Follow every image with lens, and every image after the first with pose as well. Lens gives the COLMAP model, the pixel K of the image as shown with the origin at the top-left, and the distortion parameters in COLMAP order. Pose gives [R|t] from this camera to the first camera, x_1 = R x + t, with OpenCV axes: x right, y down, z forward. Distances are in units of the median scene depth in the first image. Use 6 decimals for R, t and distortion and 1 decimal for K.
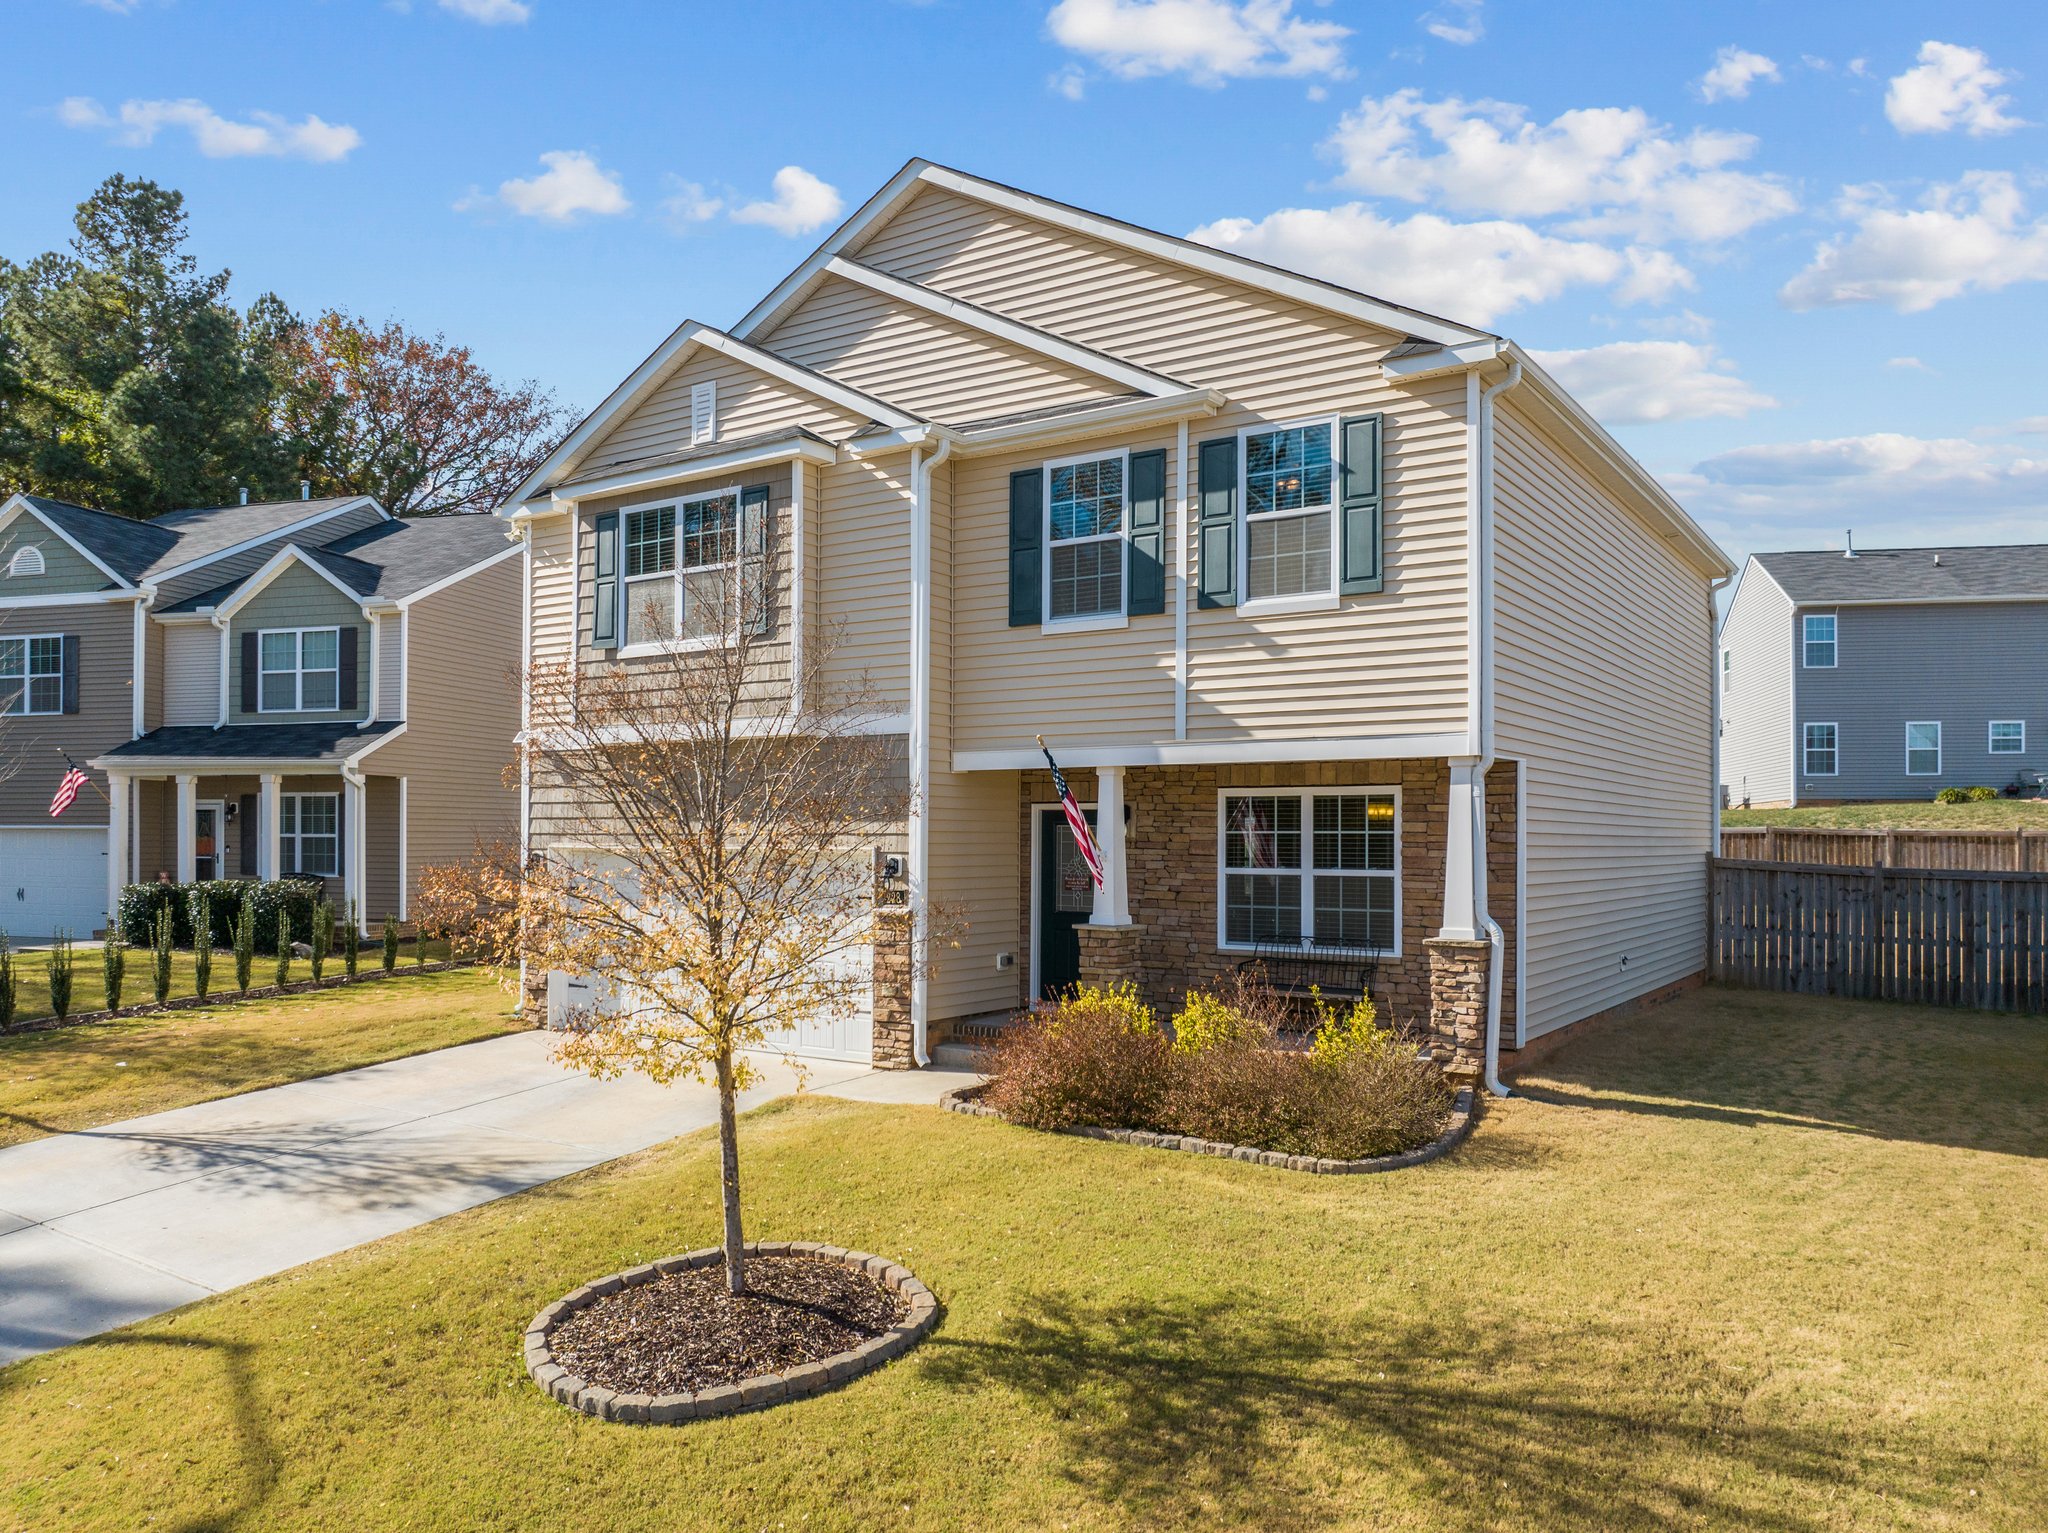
lens RADIAL K [[1472.6, 0, 1028.1], [0, 1472.6, 830.0], [0, 0, 1]] dist [-0.038220, -0.000750]
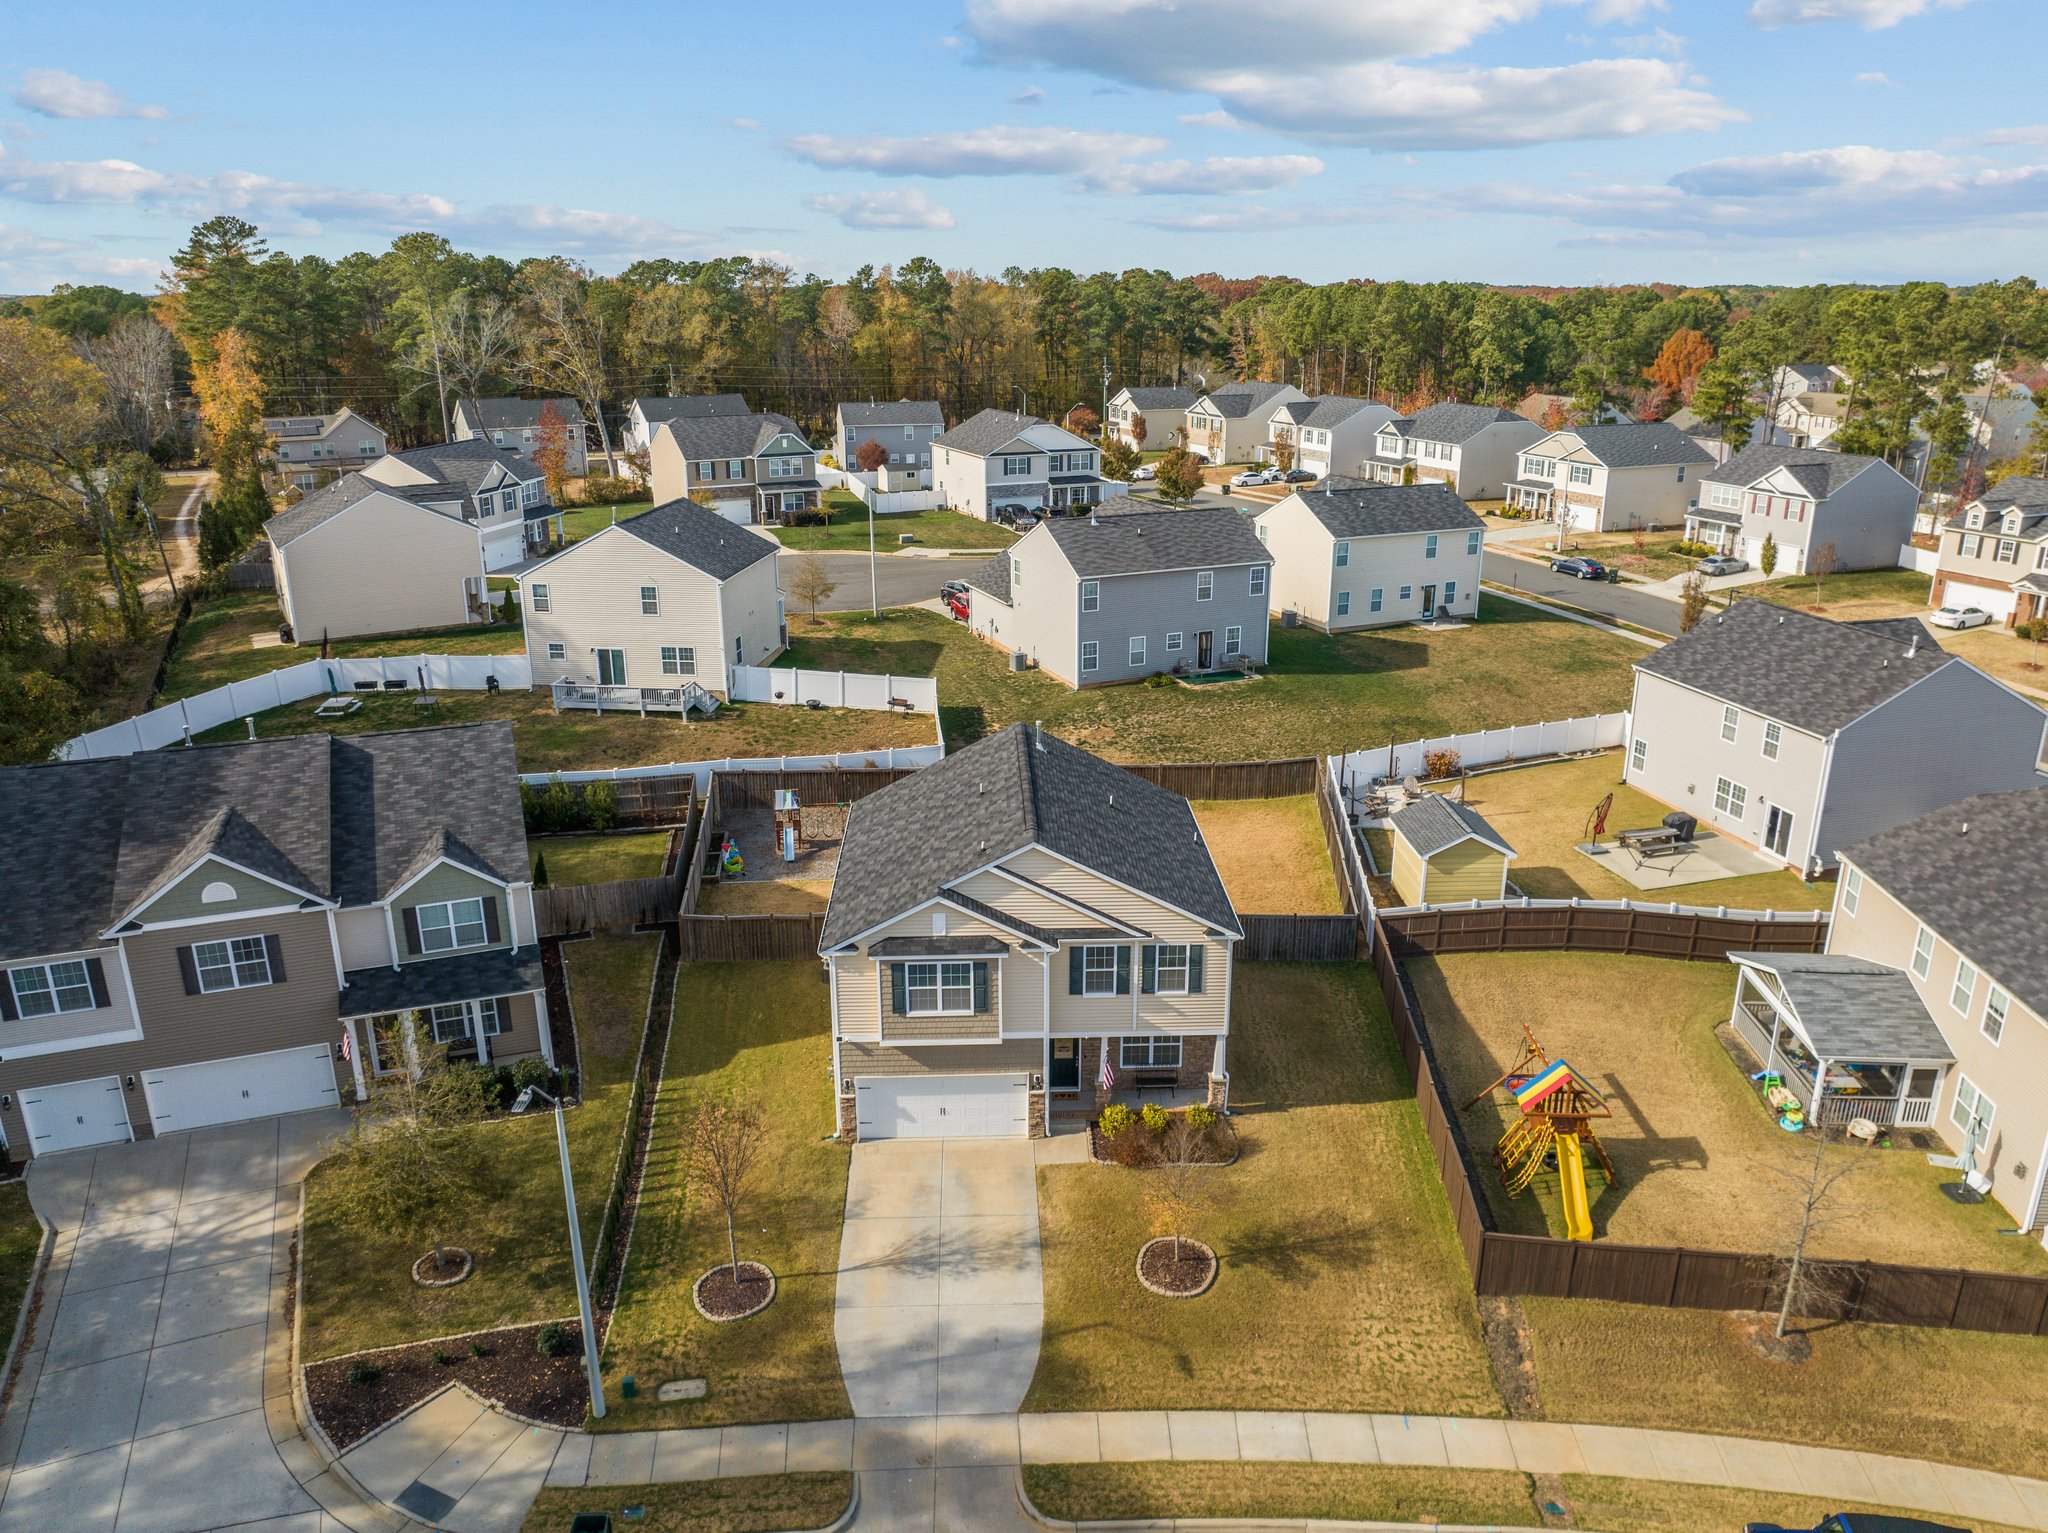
lens RADIAL K [[1438.8, 0, 1028.6], [0, 1438.8, 760.8], [0, 0, 1]] dist [-0.035352, -0.006052]
pose [[0.806468, -0.189464, 0.560101, -1.619097], [0.000951, 0.947686, 0.319202, -1.517718], [-0.591277, -0.256894, 0.764459, -1.037933]]
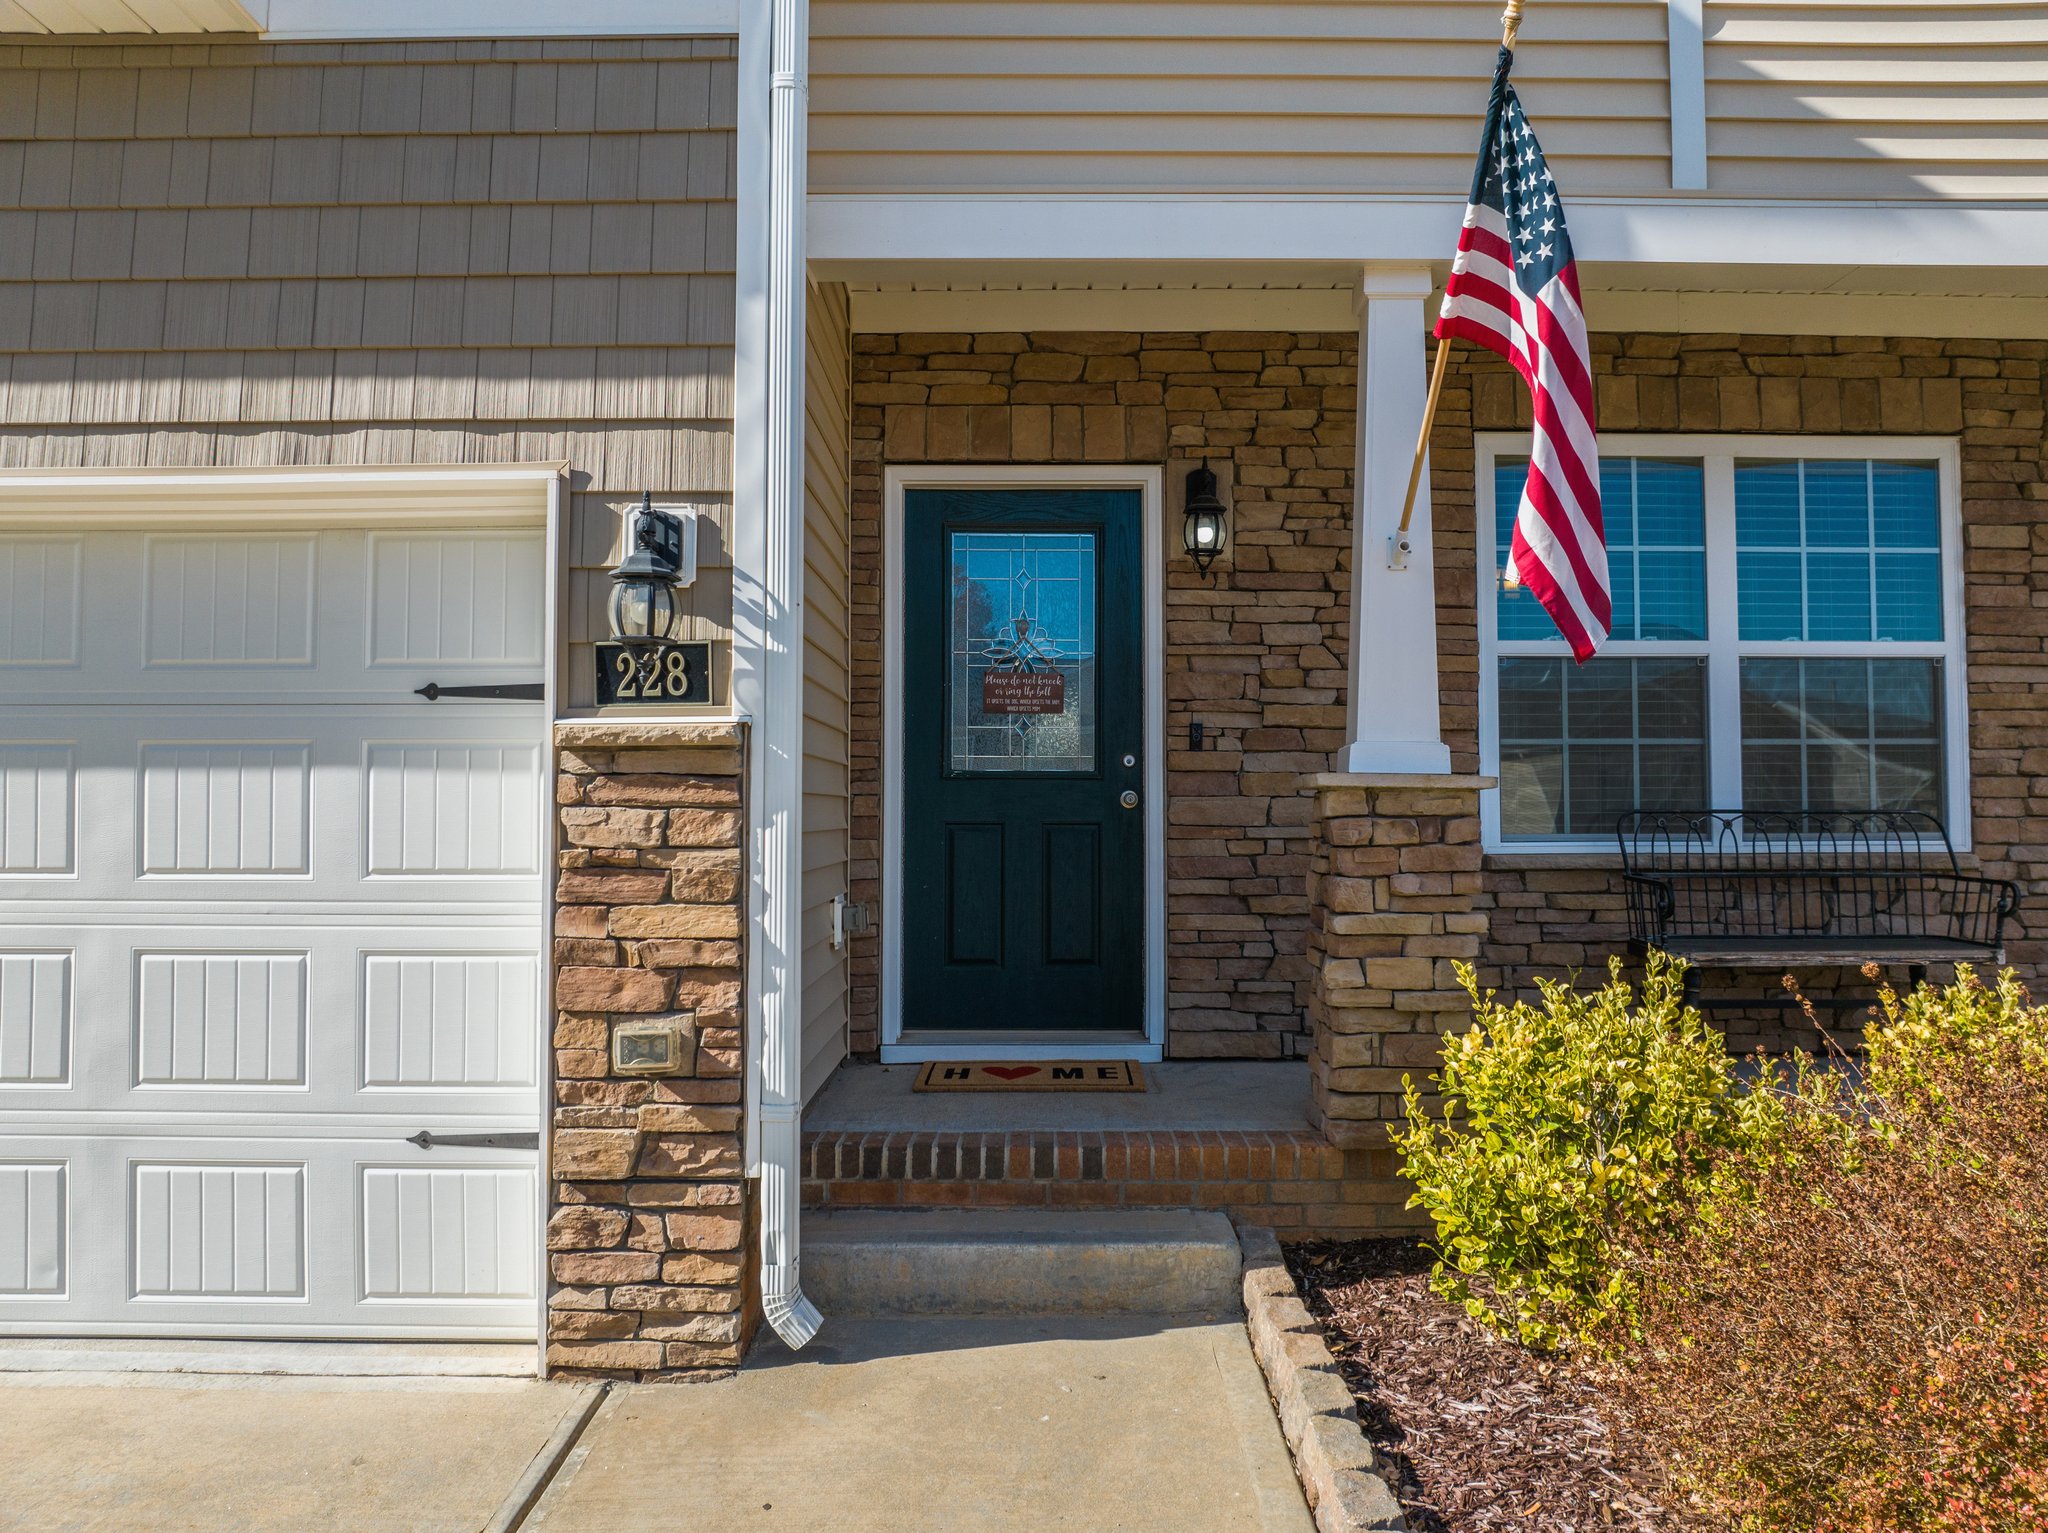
lens RADIAL K [[1446.3, 0, 1028.3], [0, 1446.3, 757.9], [0, 0, 1]] dist [-0.041002, -0.003595]
pose [[0.828434, 0.016062, 0.559857, -0.178257], [0.000868, 0.999551, -0.029961, 0.068497], [-0.560086, 0.025307, 0.828048, 0.776206]]
